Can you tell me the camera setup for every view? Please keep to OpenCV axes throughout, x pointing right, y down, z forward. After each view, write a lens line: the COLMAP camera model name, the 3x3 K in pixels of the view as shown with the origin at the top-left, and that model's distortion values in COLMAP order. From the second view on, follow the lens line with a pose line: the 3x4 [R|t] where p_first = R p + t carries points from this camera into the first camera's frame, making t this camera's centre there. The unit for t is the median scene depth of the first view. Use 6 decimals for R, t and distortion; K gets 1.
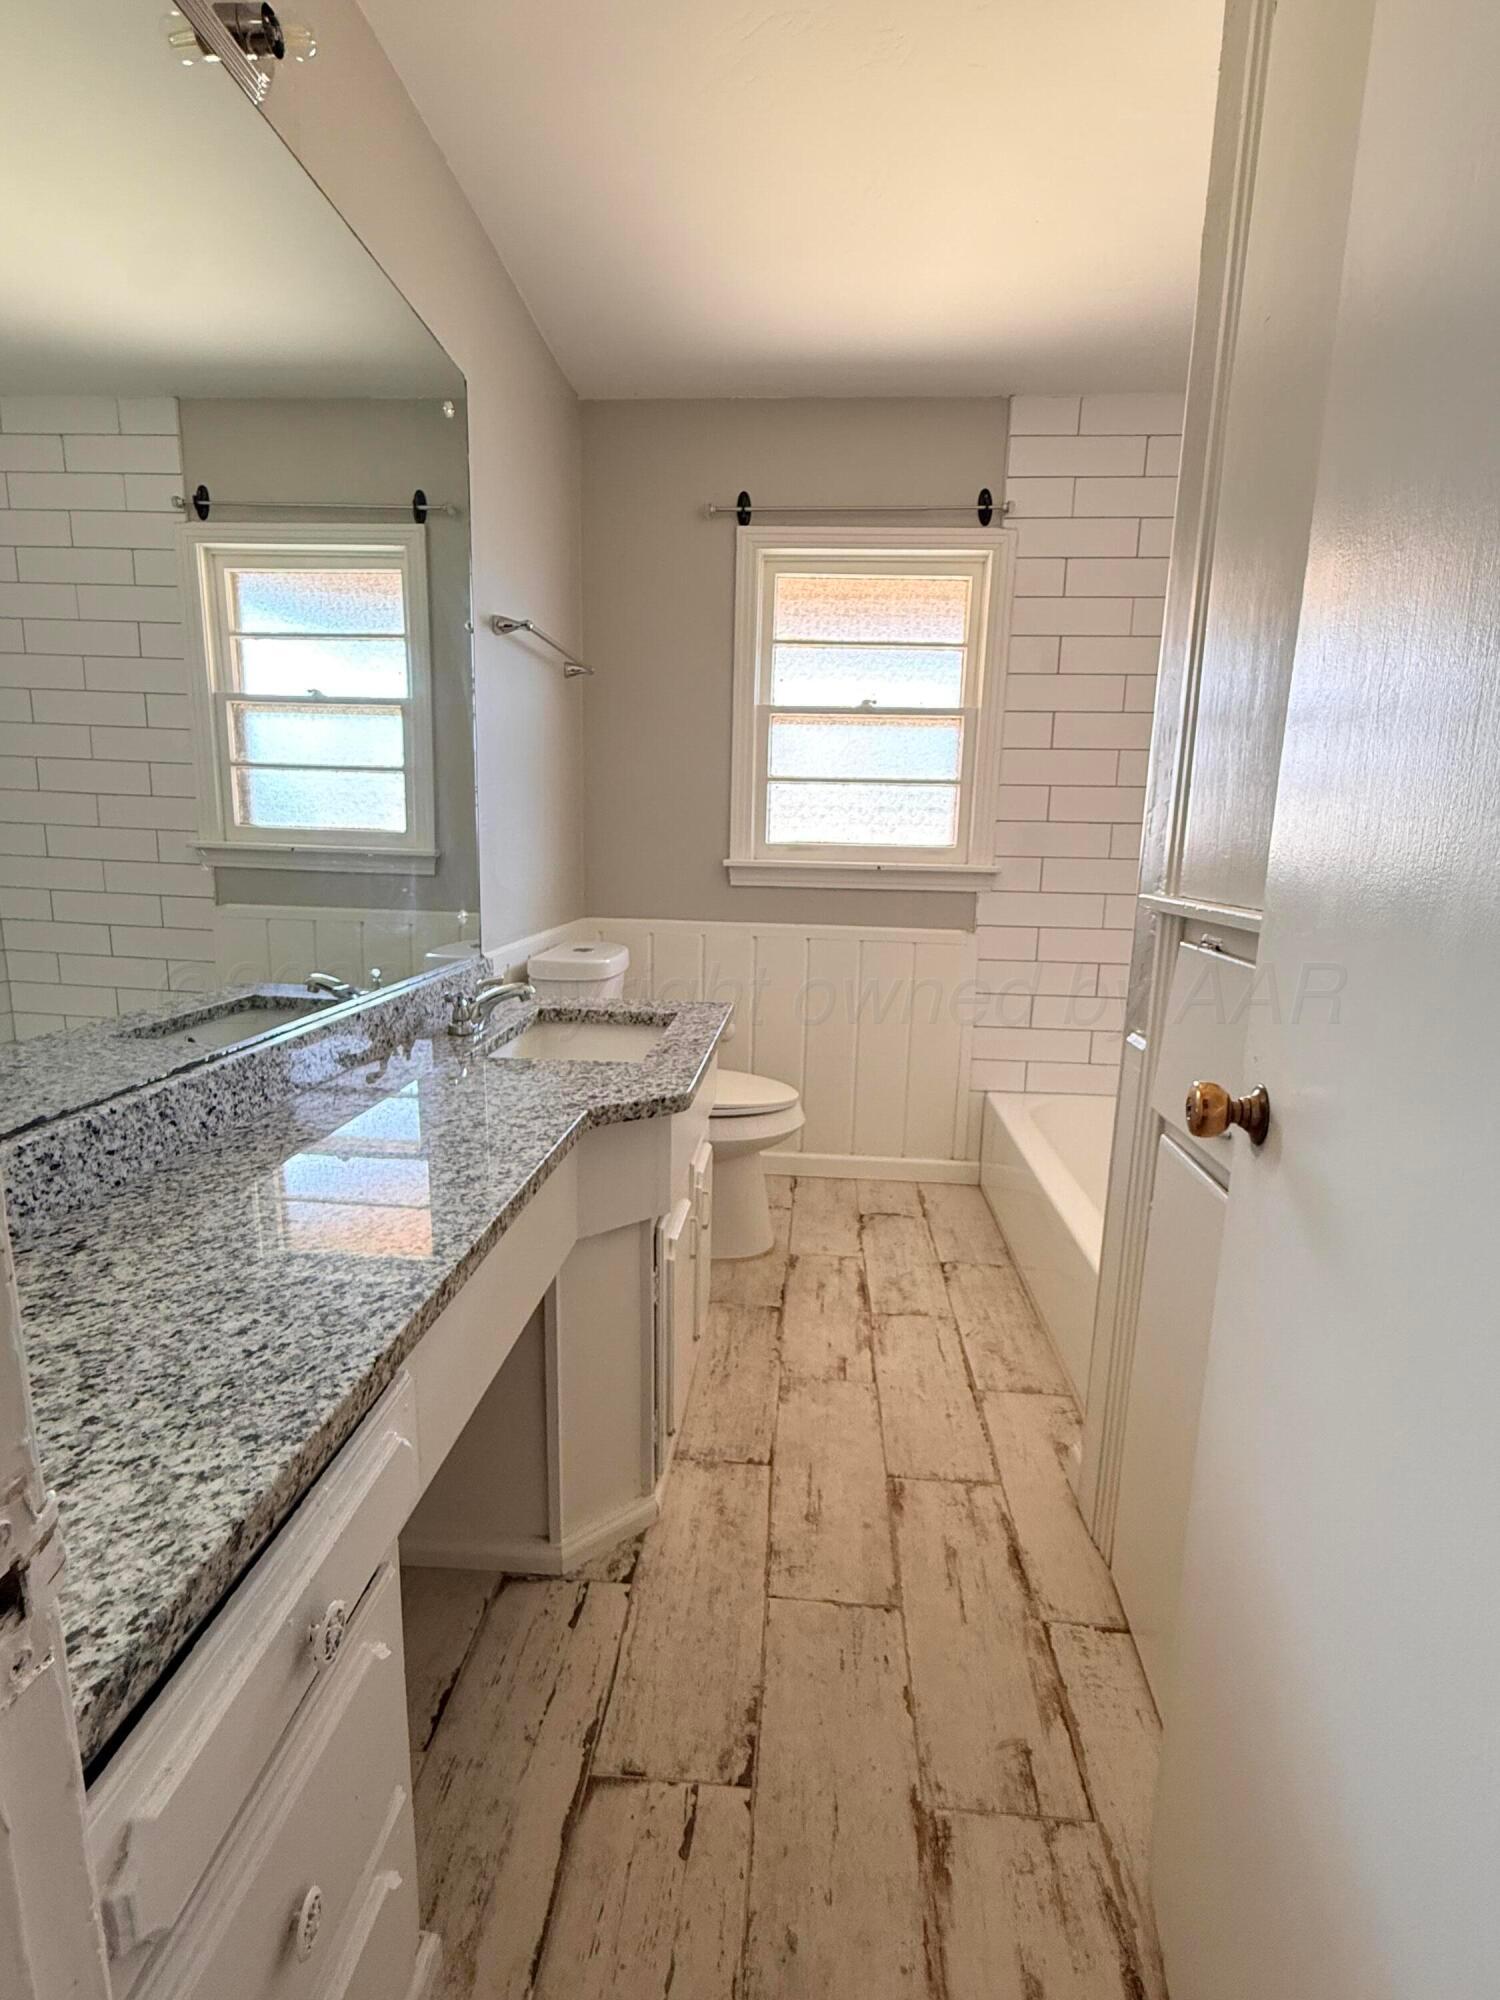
lens RADIAL K [[923.1, 0, 750.0], [0, 923.1, 1003.3], [0, 0, 1]] dist [-0.001231, 0.000420]
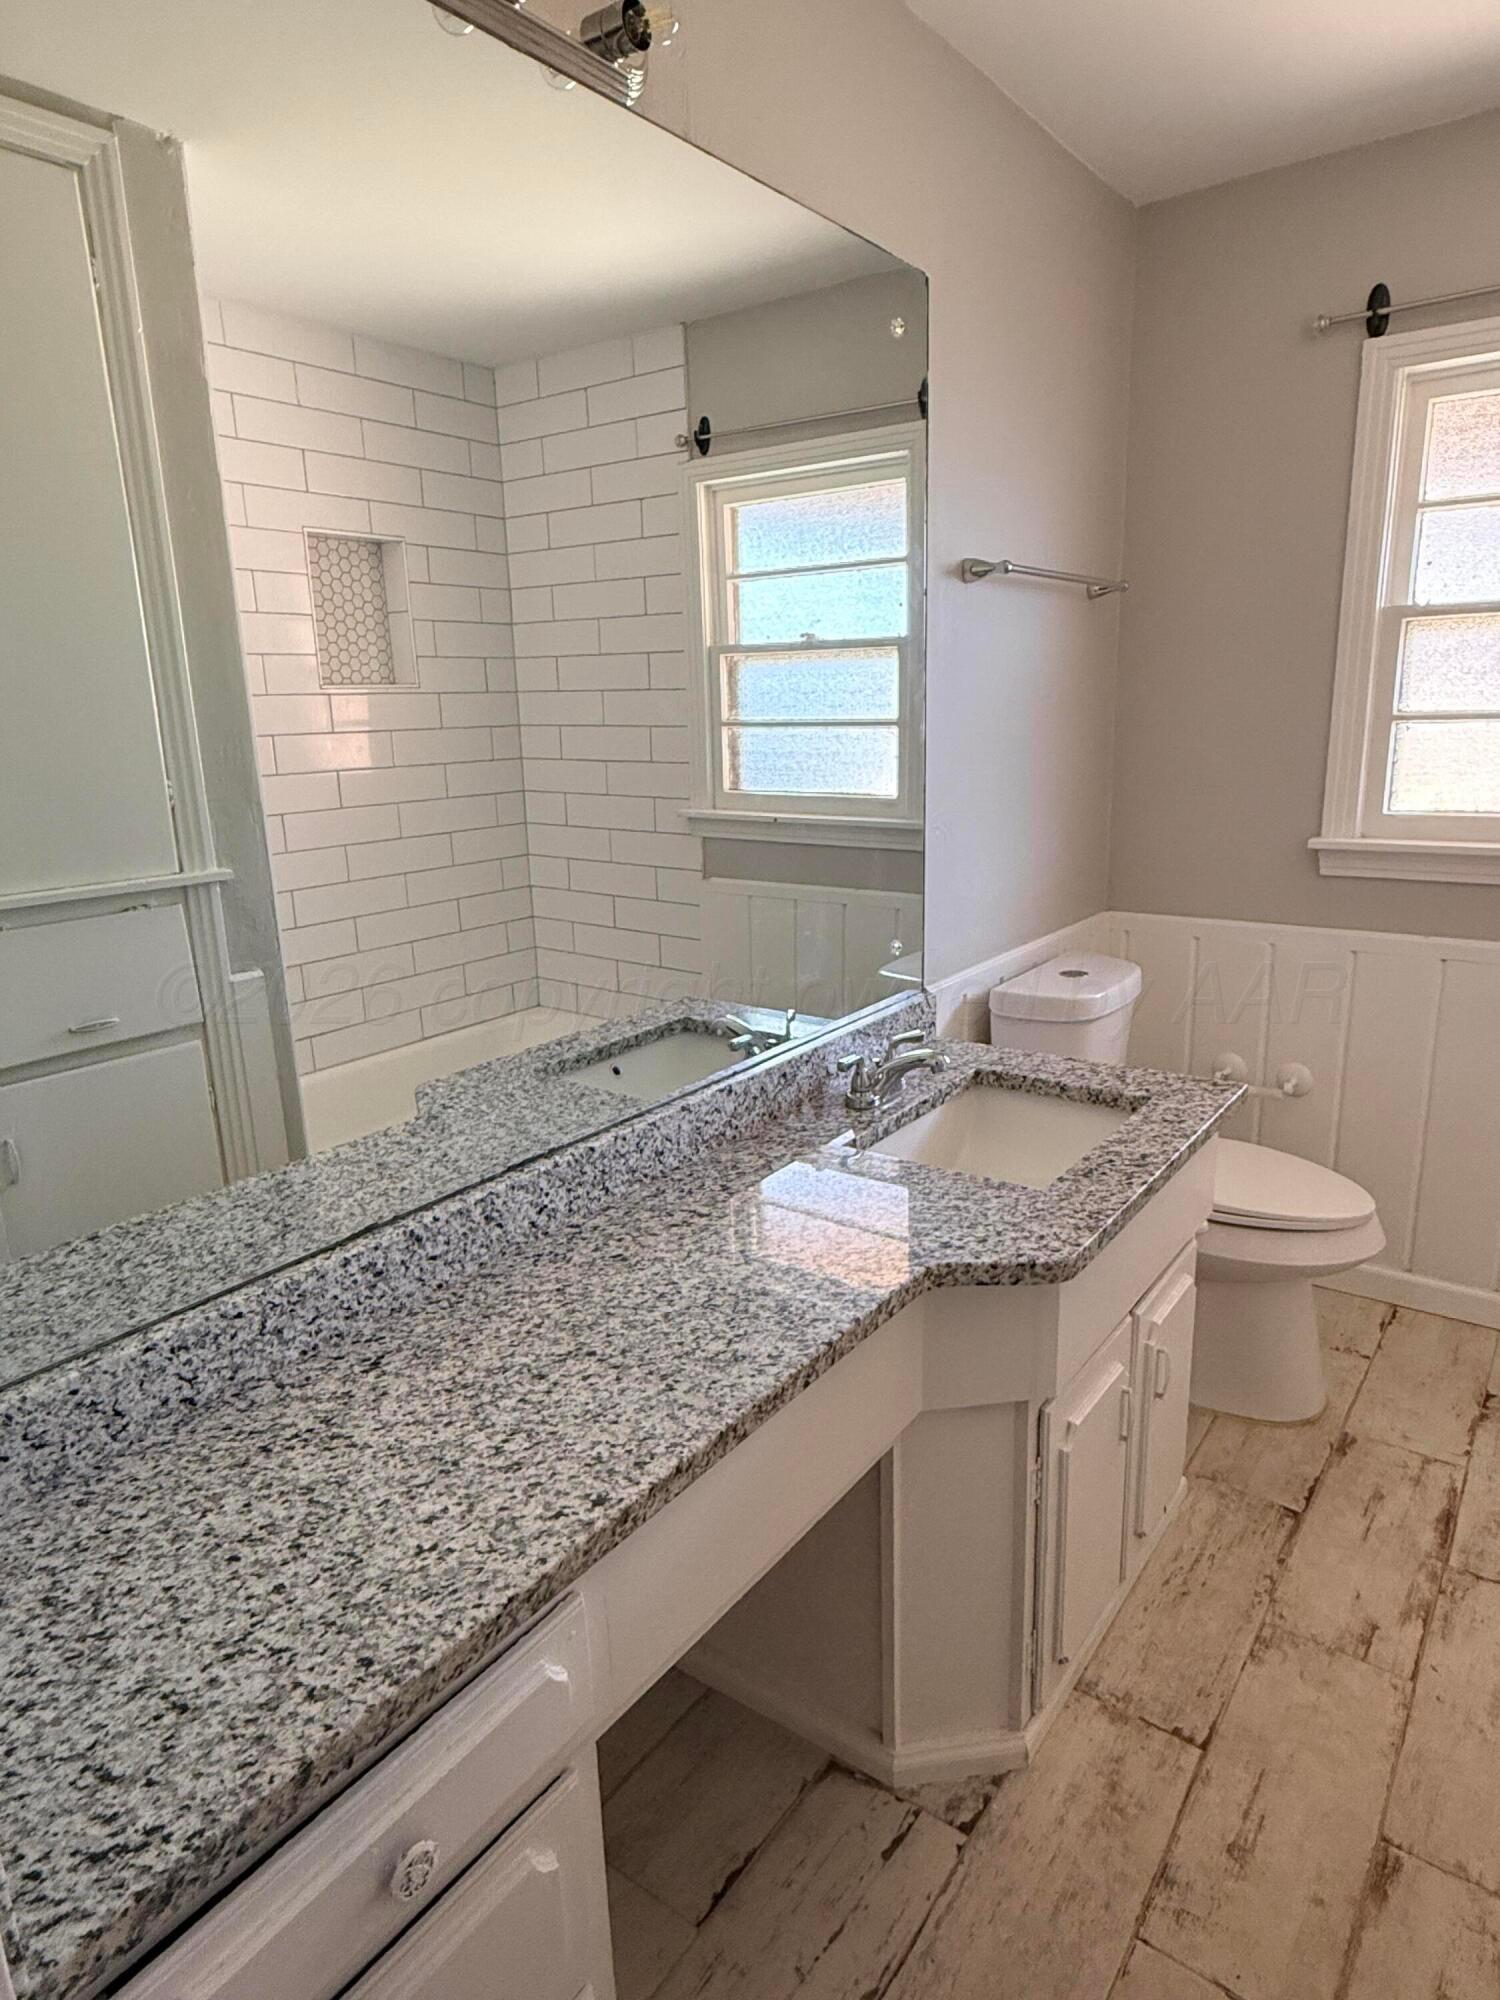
lens RADIAL K [[1193.0, 0, 750.0], [0, 1193.0, 1000.0], [0, 0, 1]] dist [-0.001733, 0.004468]
pose [[0.845505, 0.081860, -0.527656, 0.199335], [-0.049949, 0.995971, 0.074477, -0.166089], [0.531627, -0.036615, 0.846187, 0.042126]]
